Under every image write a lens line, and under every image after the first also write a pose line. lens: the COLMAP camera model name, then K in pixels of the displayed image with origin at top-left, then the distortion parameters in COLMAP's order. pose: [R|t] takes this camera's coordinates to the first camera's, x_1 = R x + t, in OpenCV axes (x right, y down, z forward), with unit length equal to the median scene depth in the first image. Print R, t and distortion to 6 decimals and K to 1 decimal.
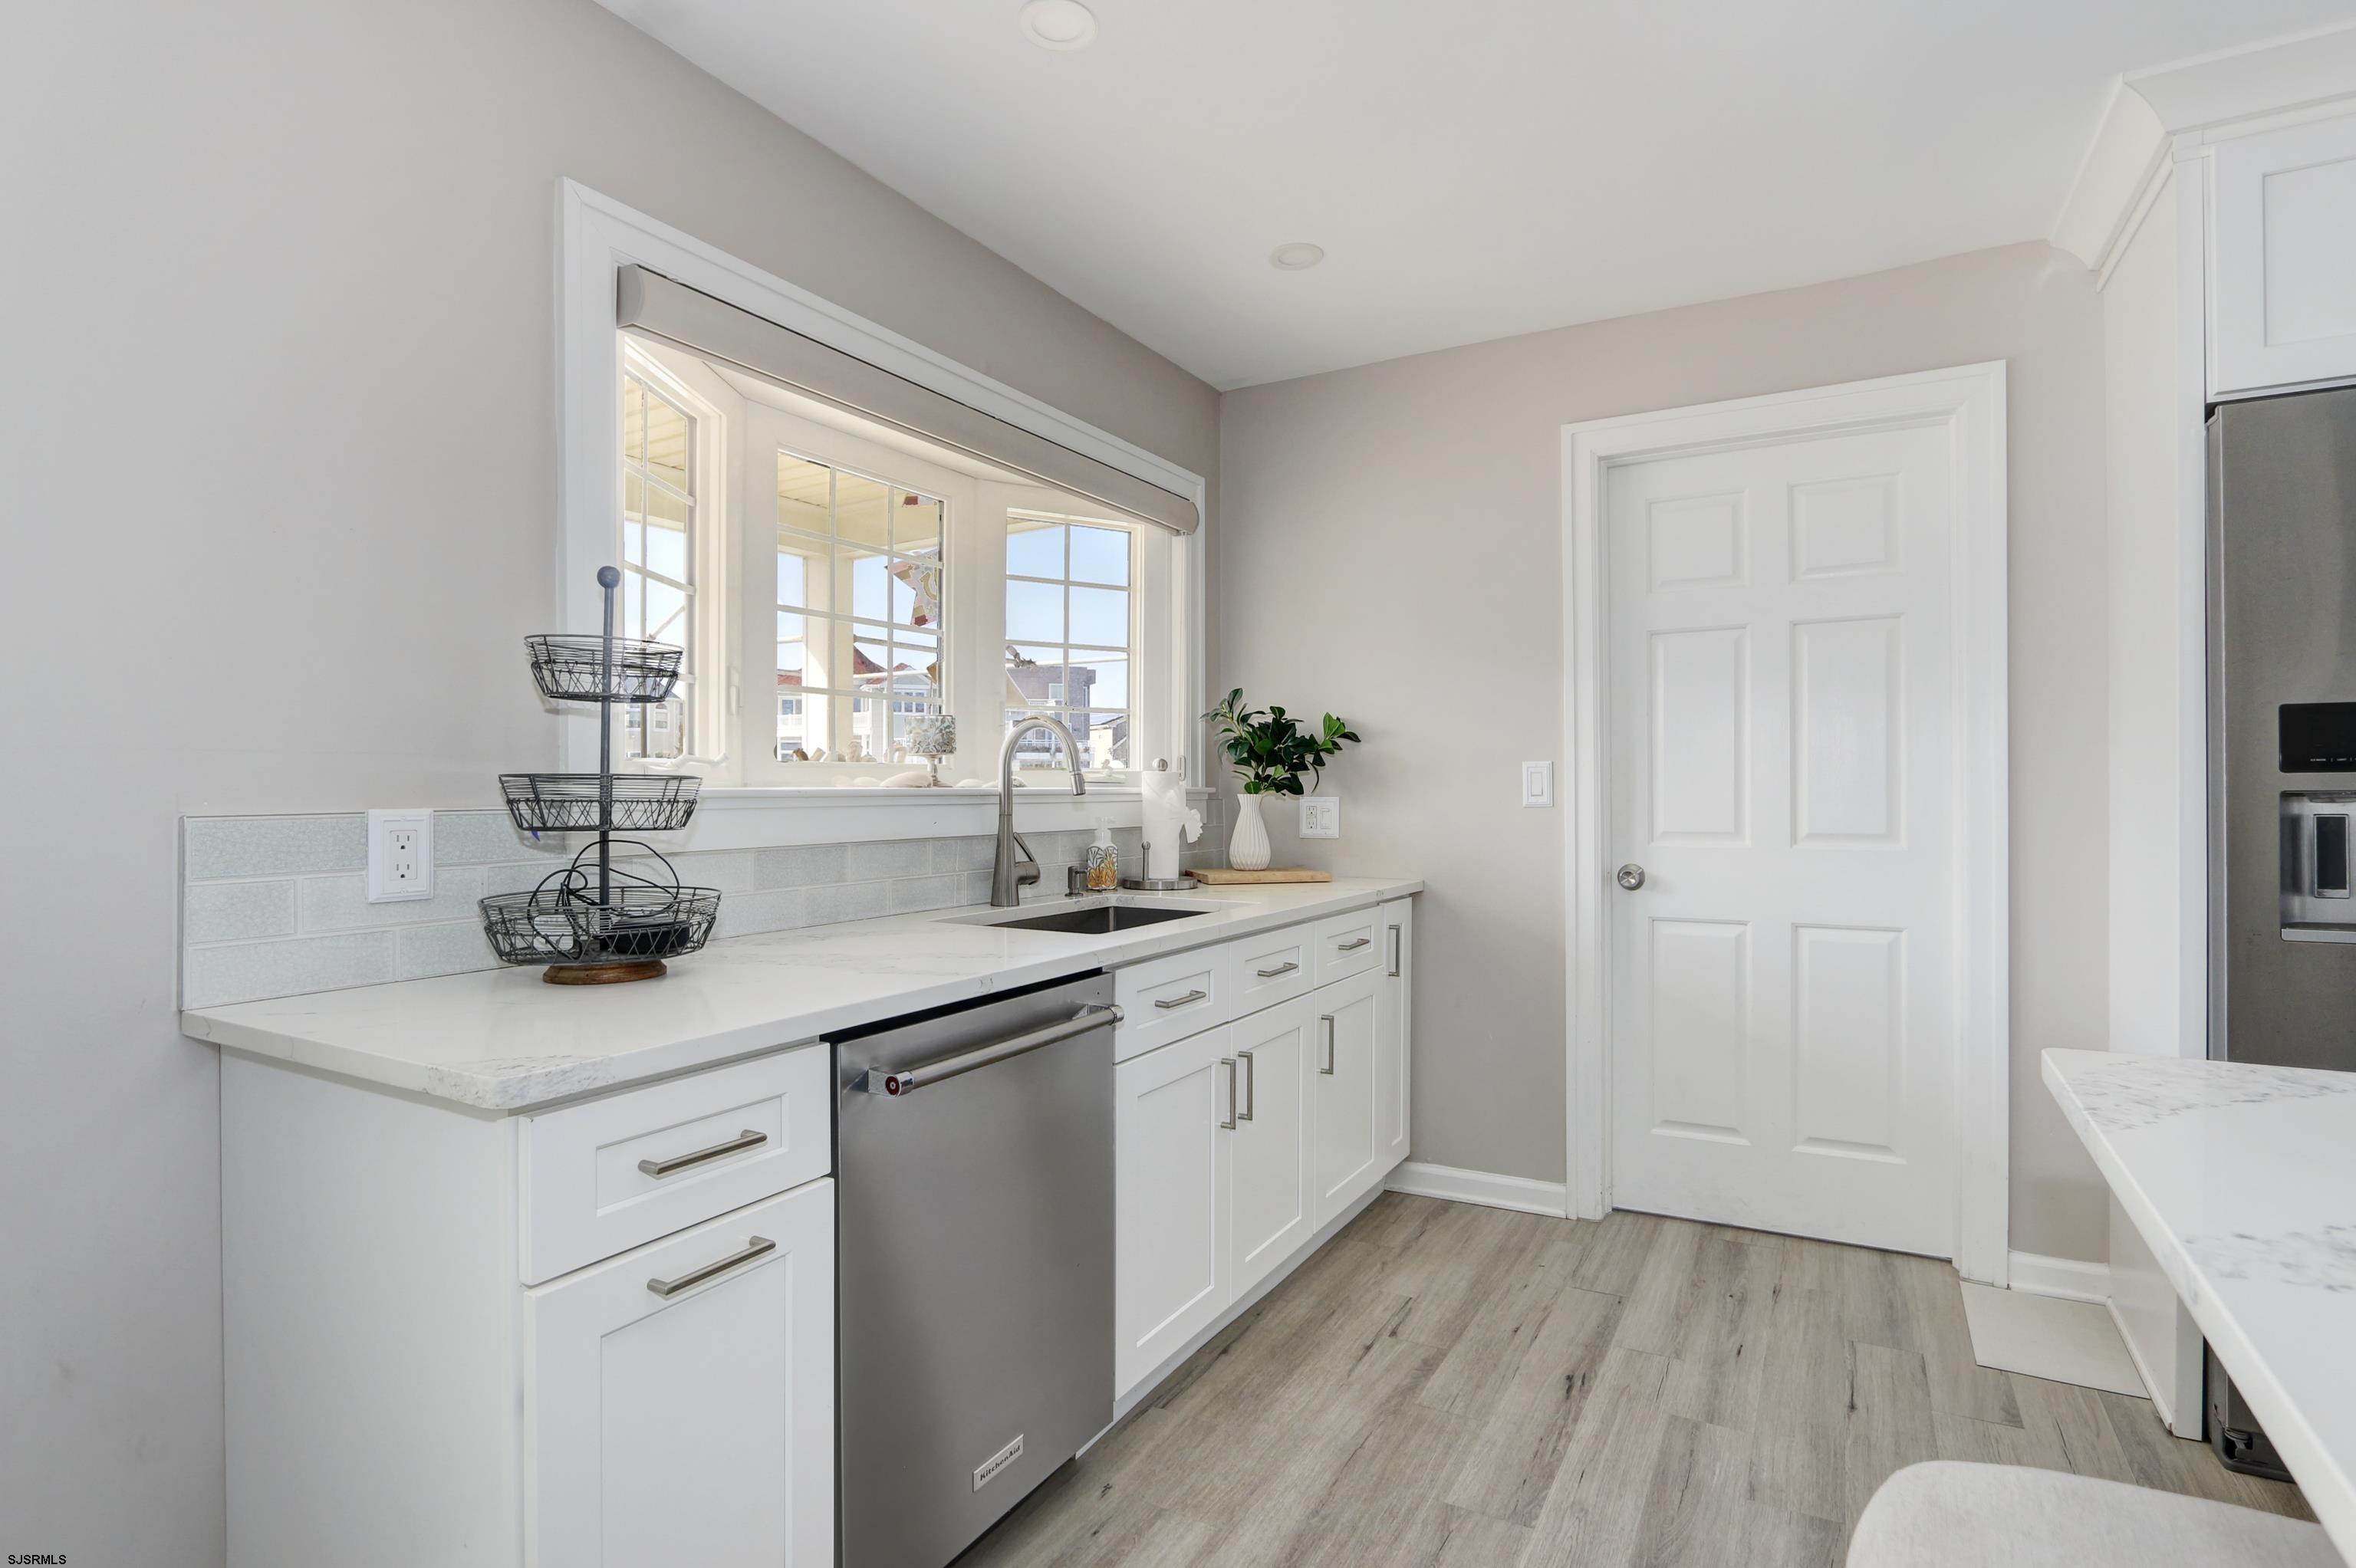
lens RADIAL K [[1142.2, 0, 1208.8], [0, 1142.2, 790.1], [0, 0, 1]] dist [-0.021112, 0.002139]
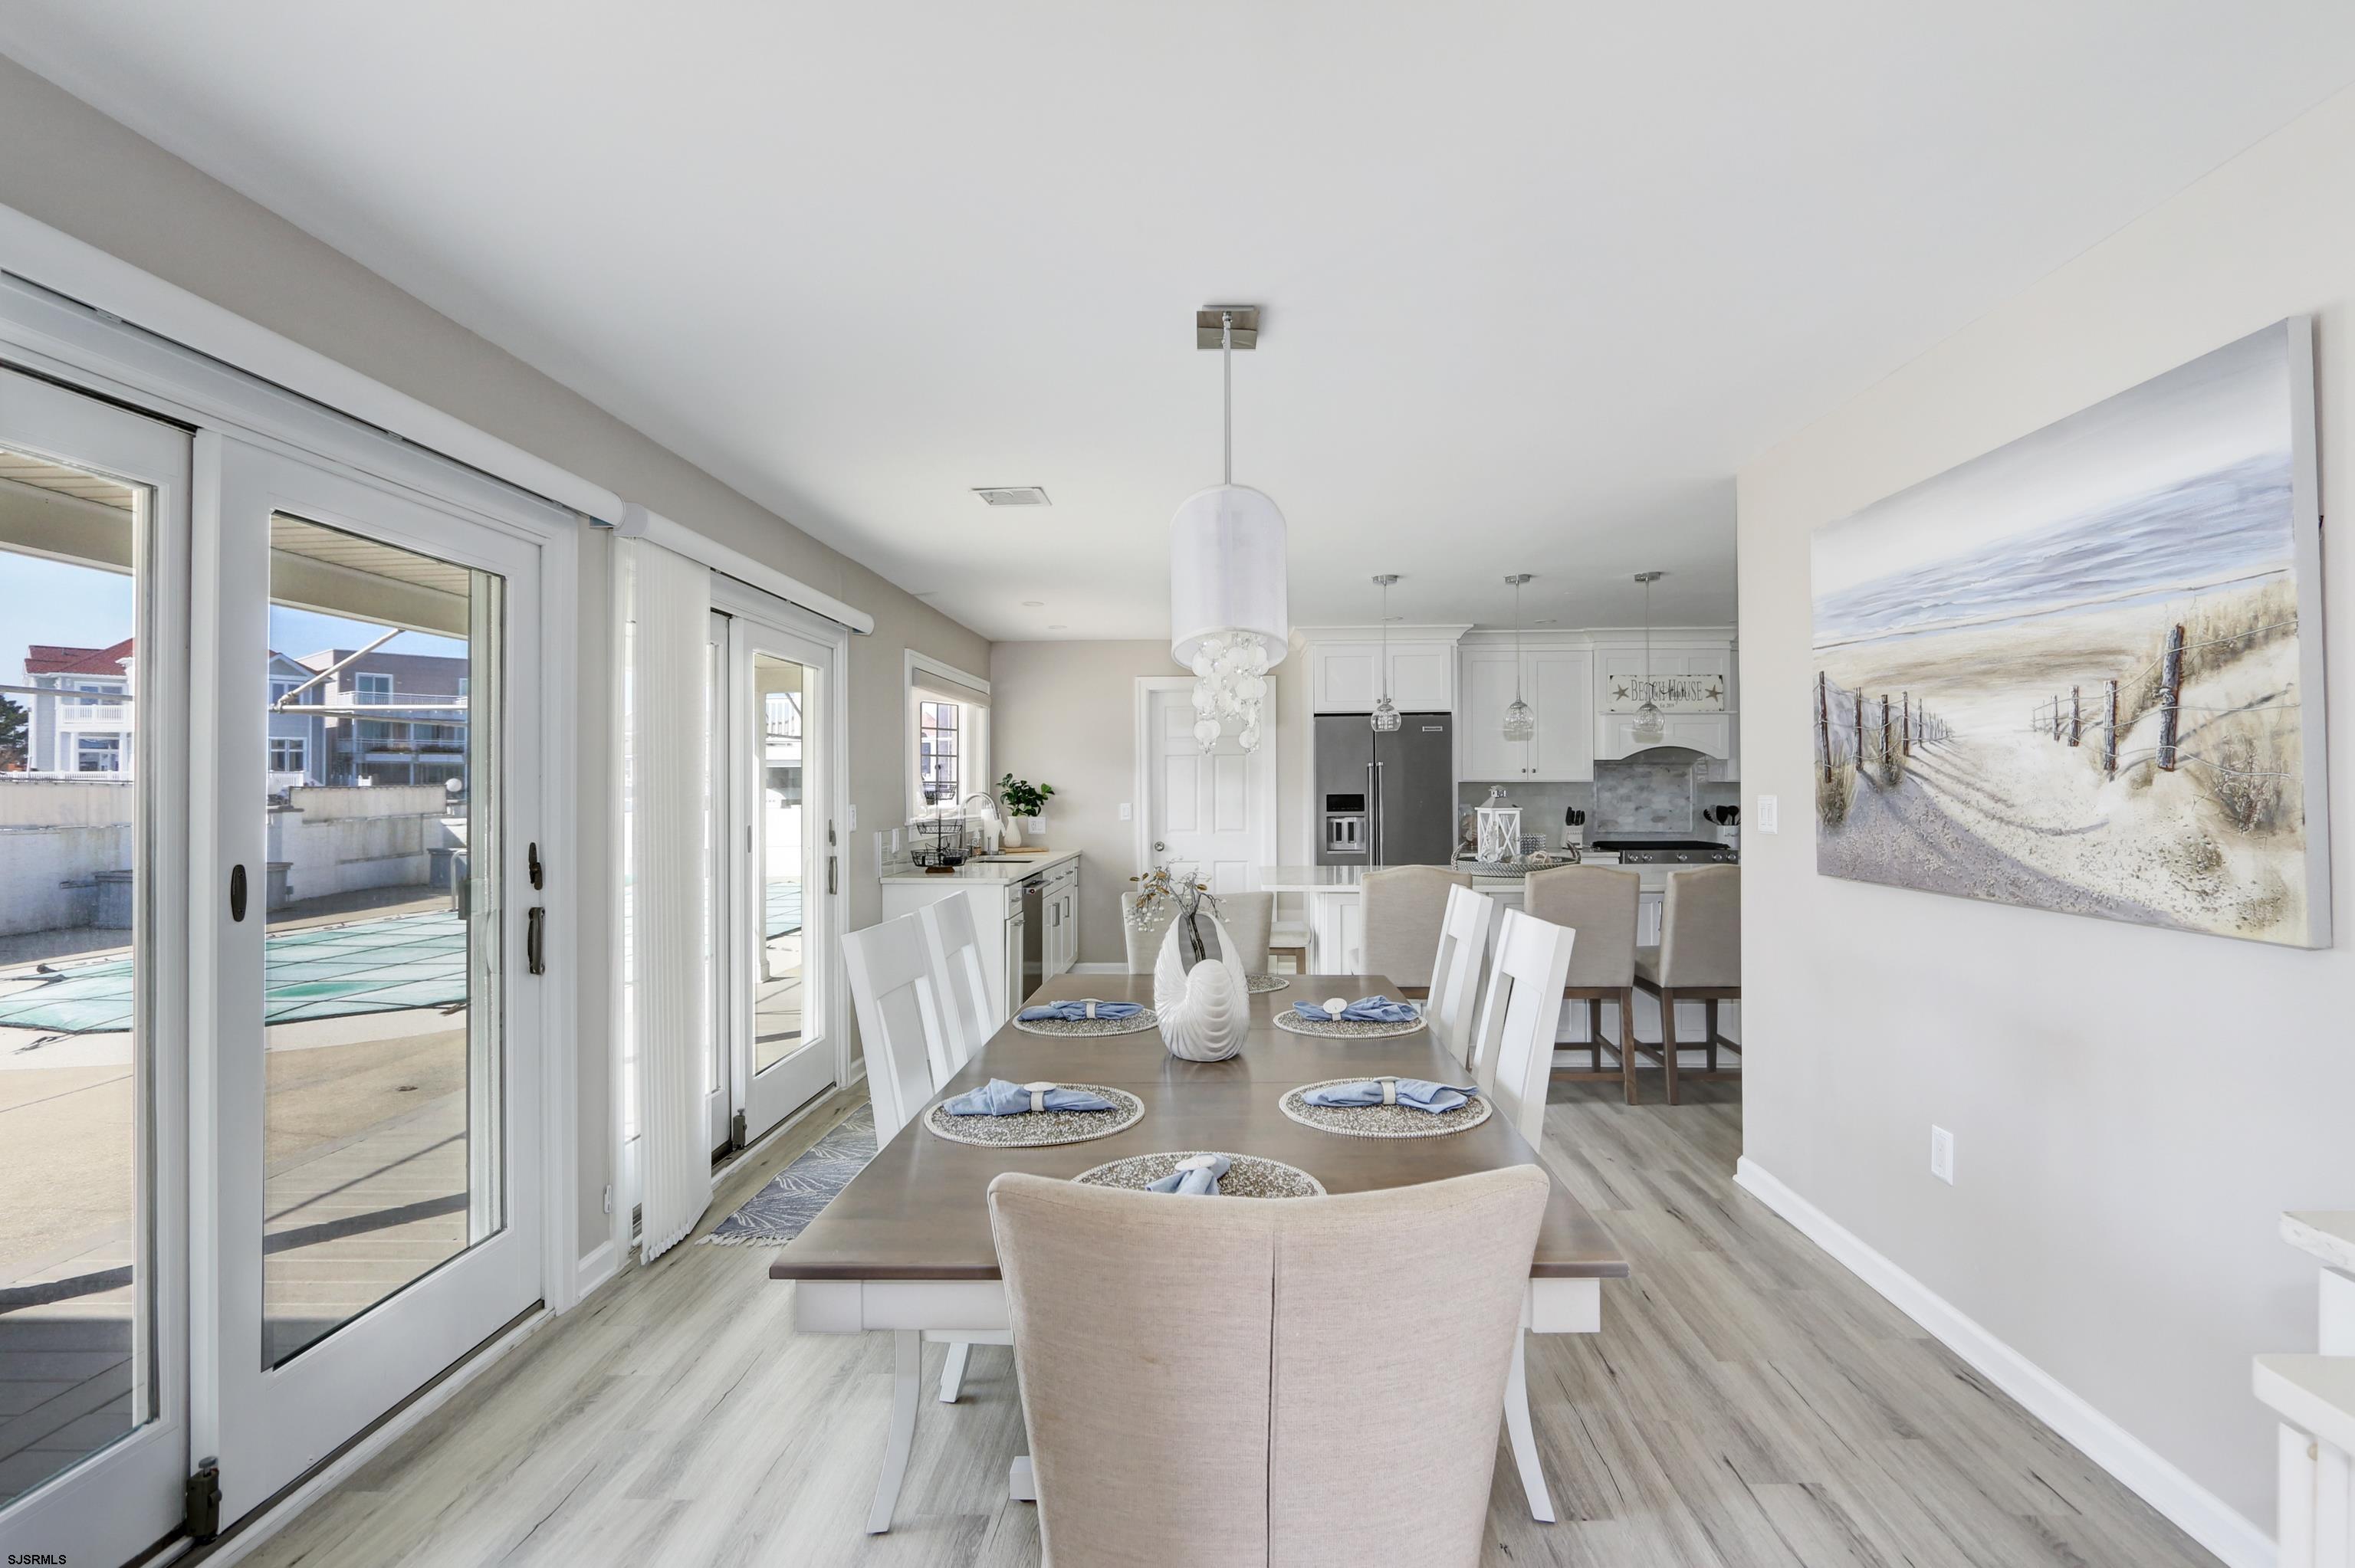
lens RADIAL K [[1109.1, 0, 1206.0], [0, 1109.1, 761.1], [0, 0, 1]] dist [-0.009876, 0.000444]
pose [[0.887218, 0.011274, 0.461214, -0.900885], [0.001312, 0.999636, -0.026960, -0.065292], [-0.461349, 0.024524, 0.886880, -1.672855]]
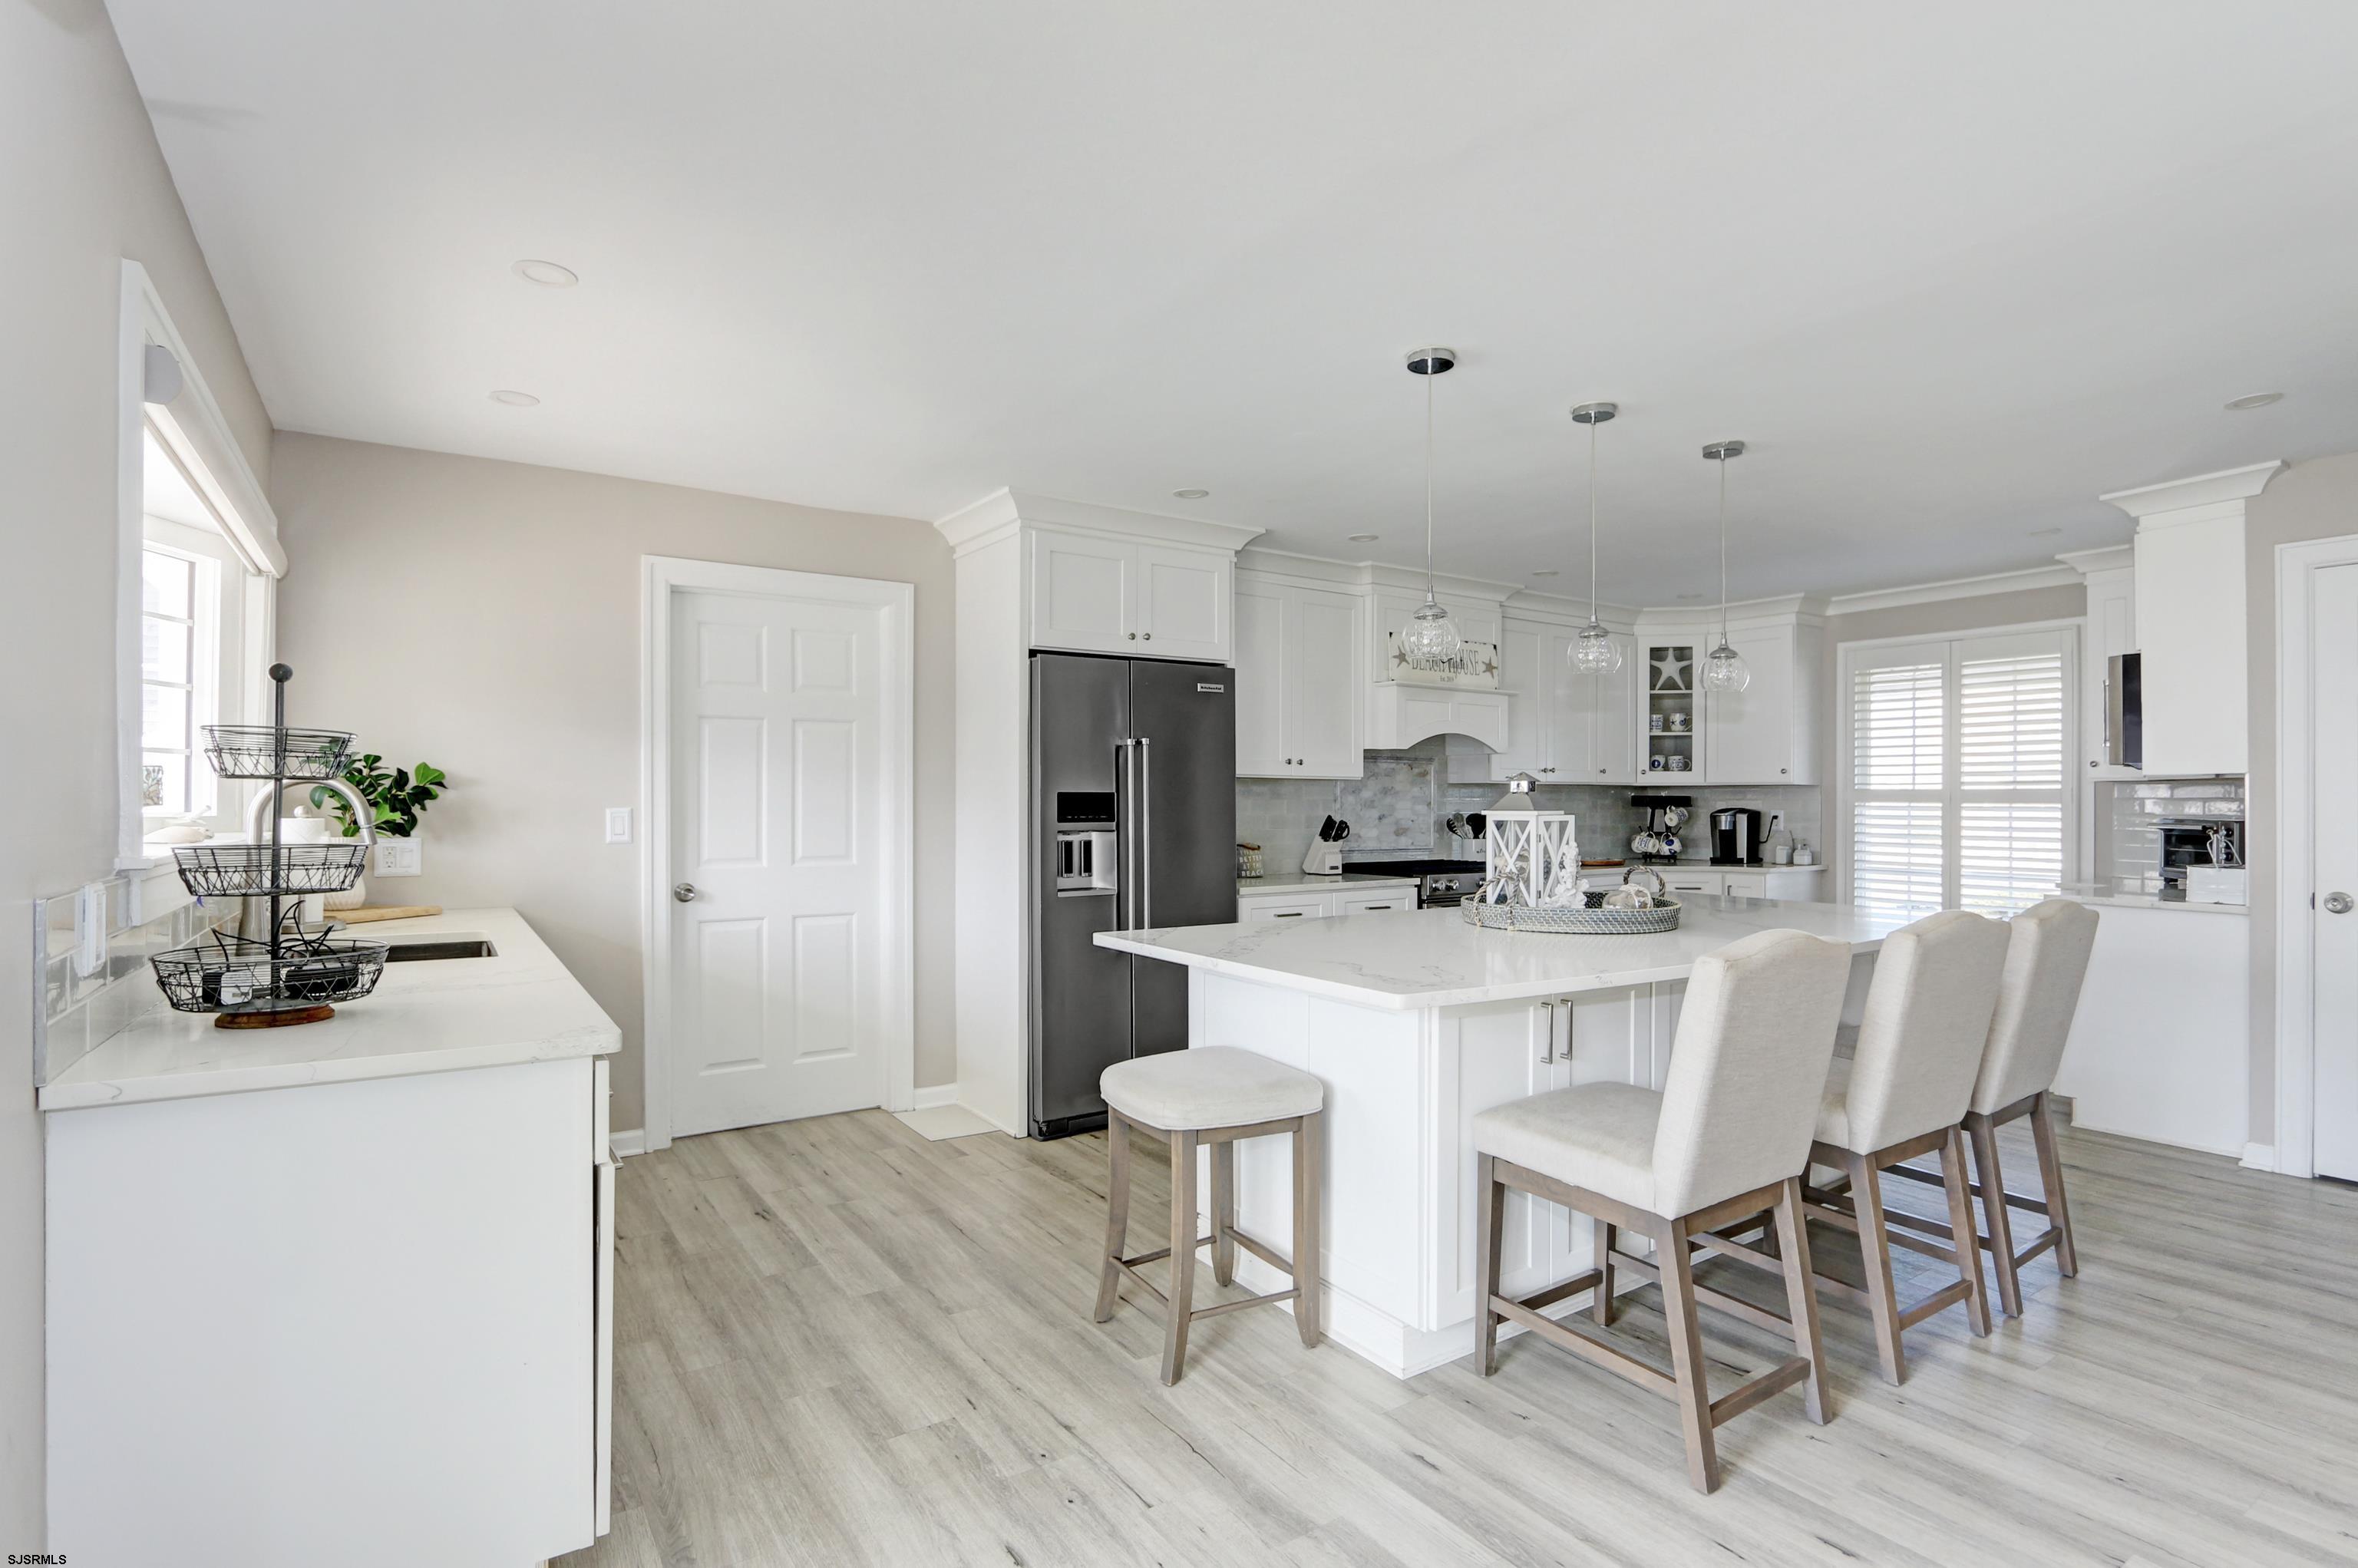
lens RADIAL K [[1143.2, 0, 1203.0], [0, 1143.2, 805.4], [0, 0, 1]] dist [-0.021112, 0.002139]
pose [[0.453546, 0.003109, 0.891227, -0.696860], [-0.002814, 0.999994, -0.002056, -0.034024], [-0.891228, -0.001576, 0.453552, -0.218131]]
